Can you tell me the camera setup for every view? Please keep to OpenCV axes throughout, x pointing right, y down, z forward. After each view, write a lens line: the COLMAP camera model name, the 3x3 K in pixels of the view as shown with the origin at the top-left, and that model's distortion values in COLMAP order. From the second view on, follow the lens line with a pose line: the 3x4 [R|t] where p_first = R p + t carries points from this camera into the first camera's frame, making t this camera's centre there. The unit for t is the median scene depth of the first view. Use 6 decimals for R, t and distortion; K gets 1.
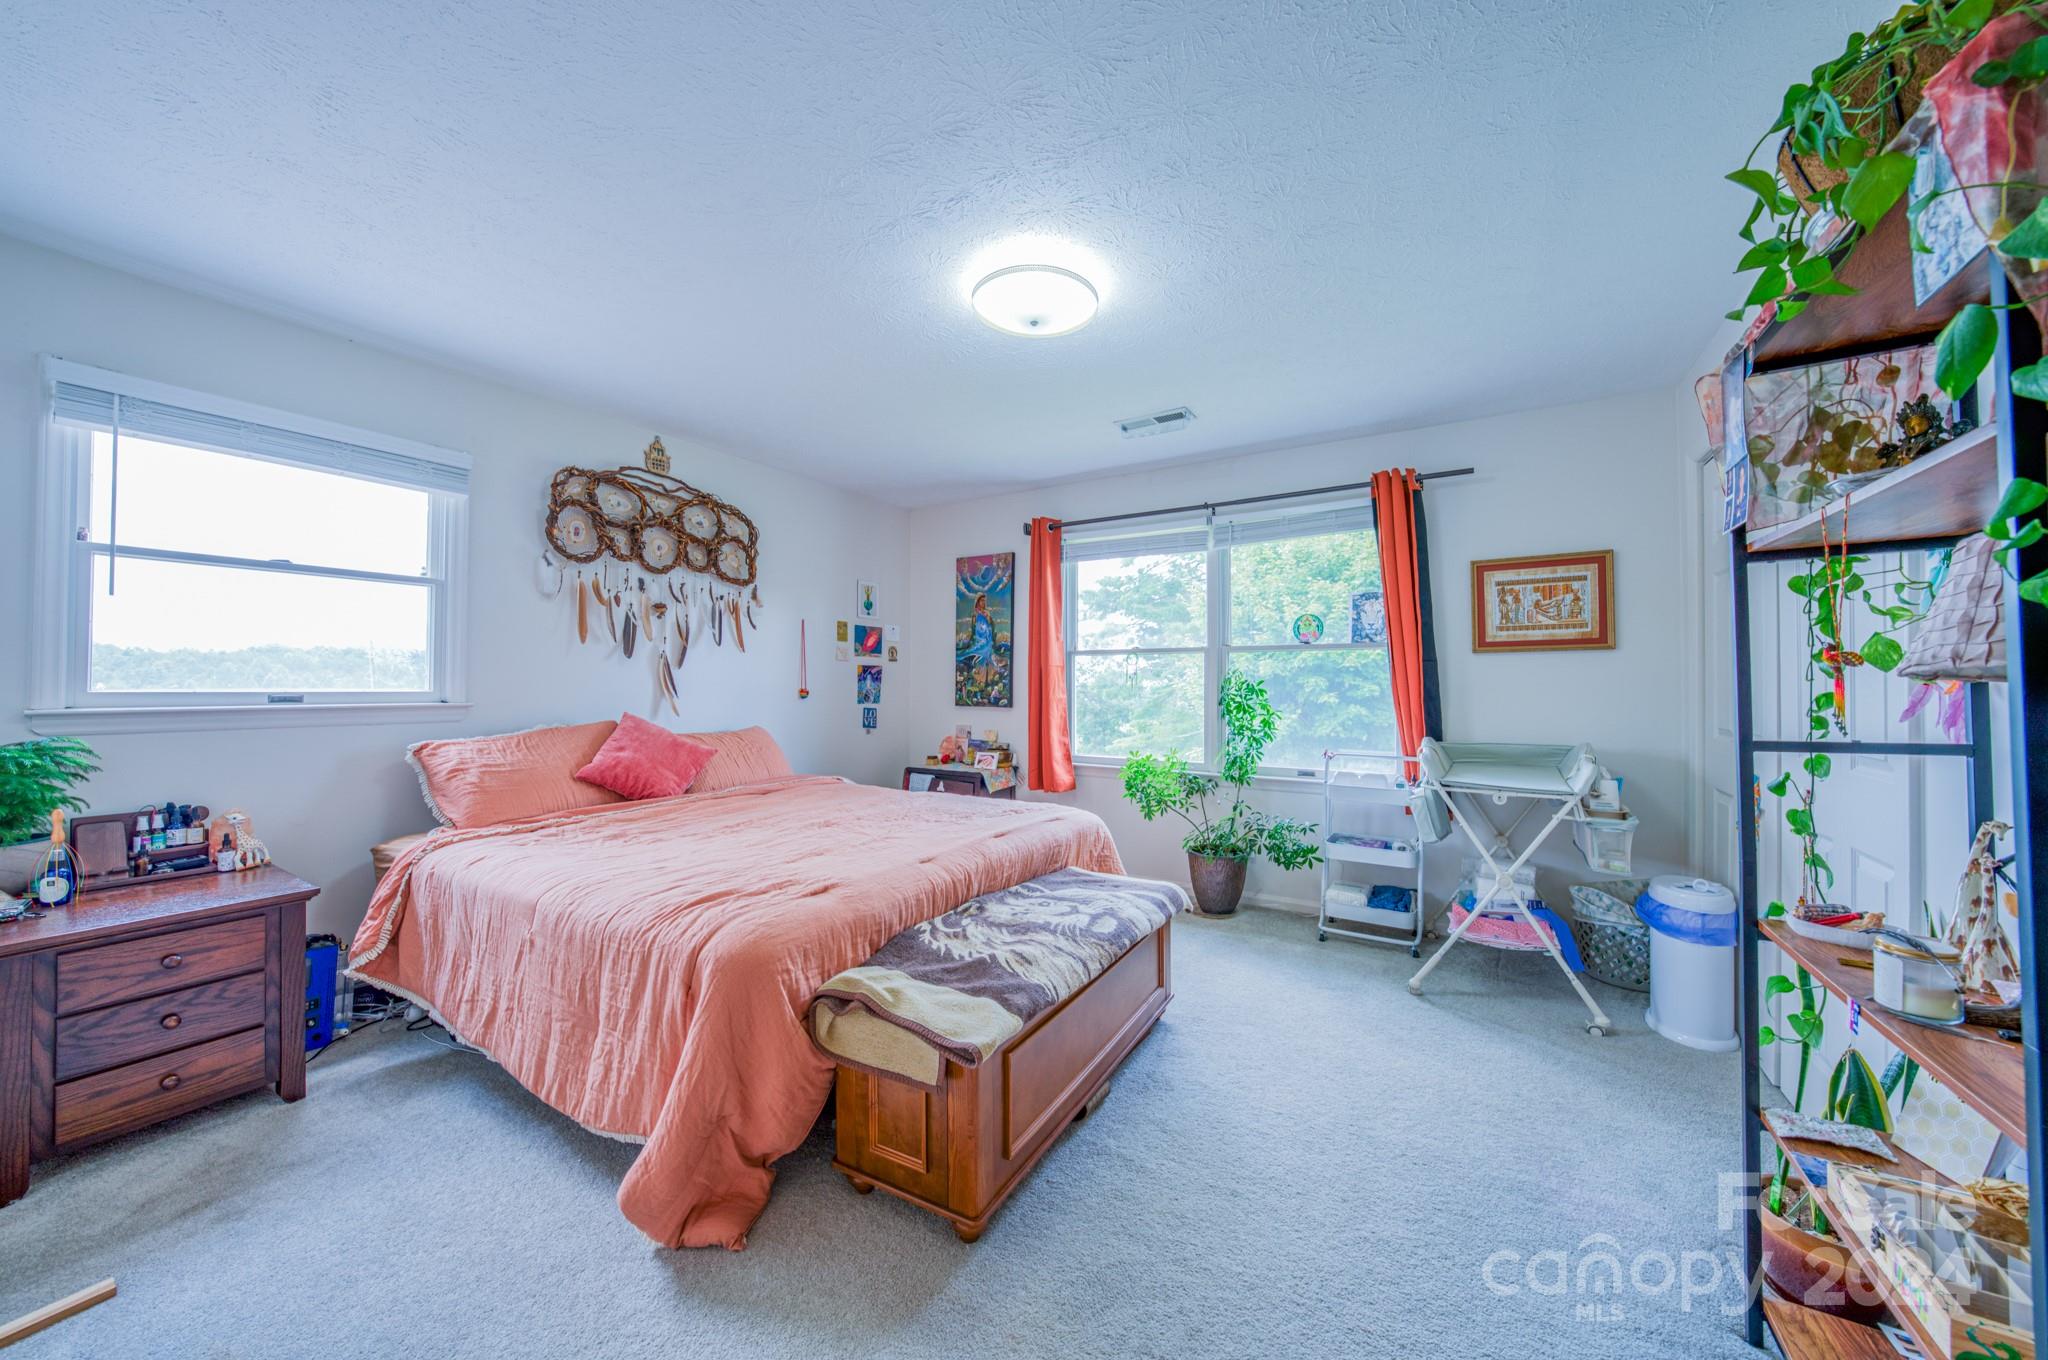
lens RADIAL K [[718.0, 0, 1032.7], [0, 718.0, 675.8], [0, 0, 1]] dist [-0.000931, 0.000127]
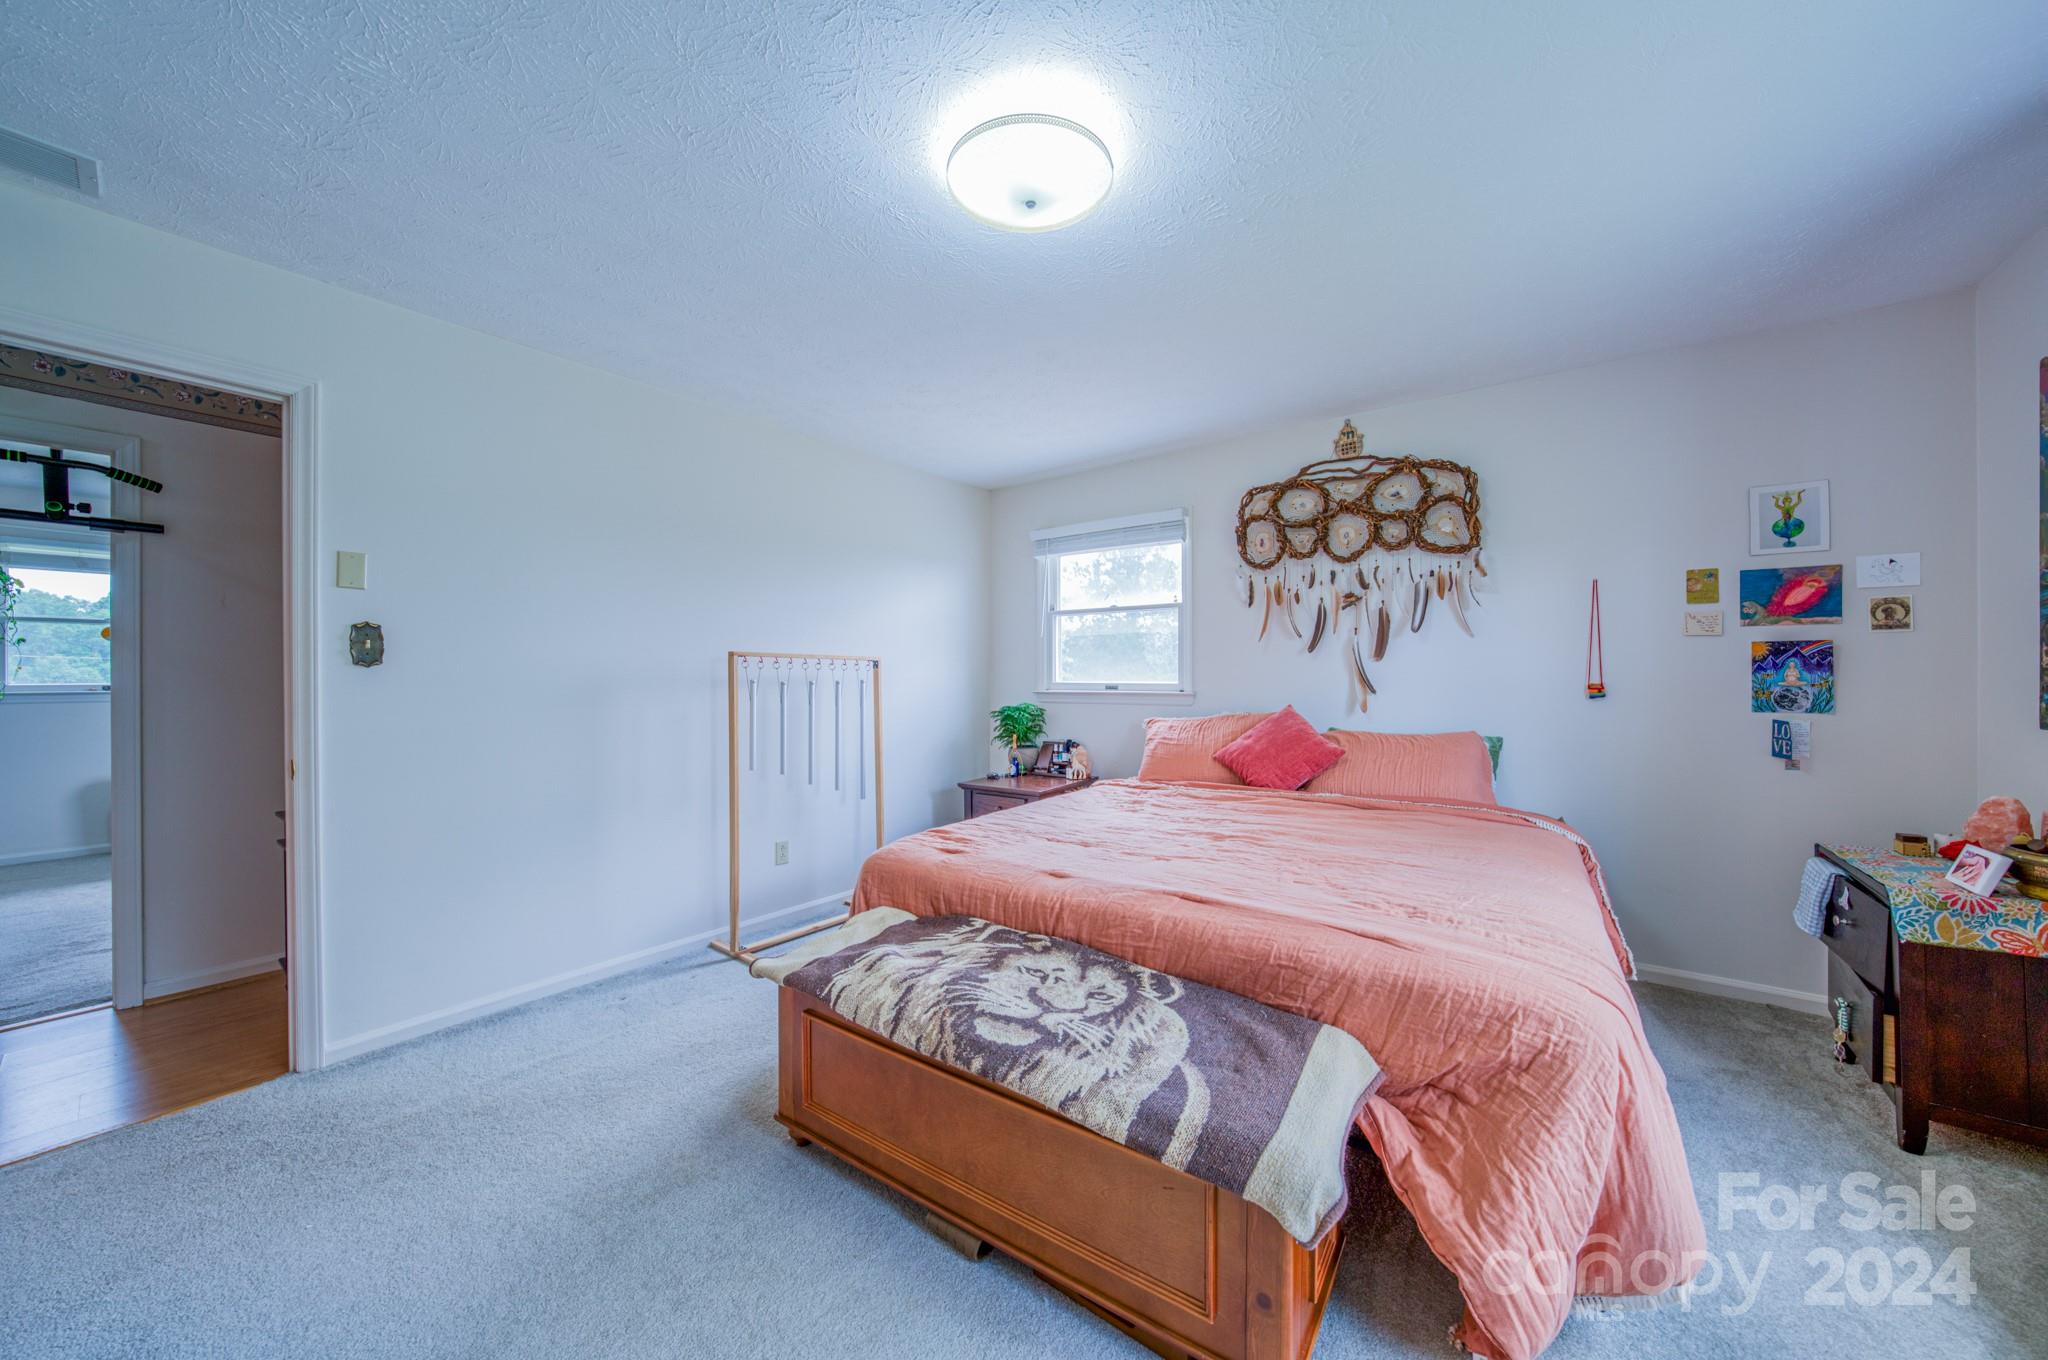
lens RADIAL K [[718.0, 0, 1032.7], [0, 718.0, 675.8], [0, 0, 1]] dist [-0.000931, 0.000127]
pose [[-0.075590, -0.004932, -0.997127, 0.452420], [0.013799, 0.999887, -0.005992, 0.008869], [0.997044, -0.014213, -0.075513, 0.631141]]
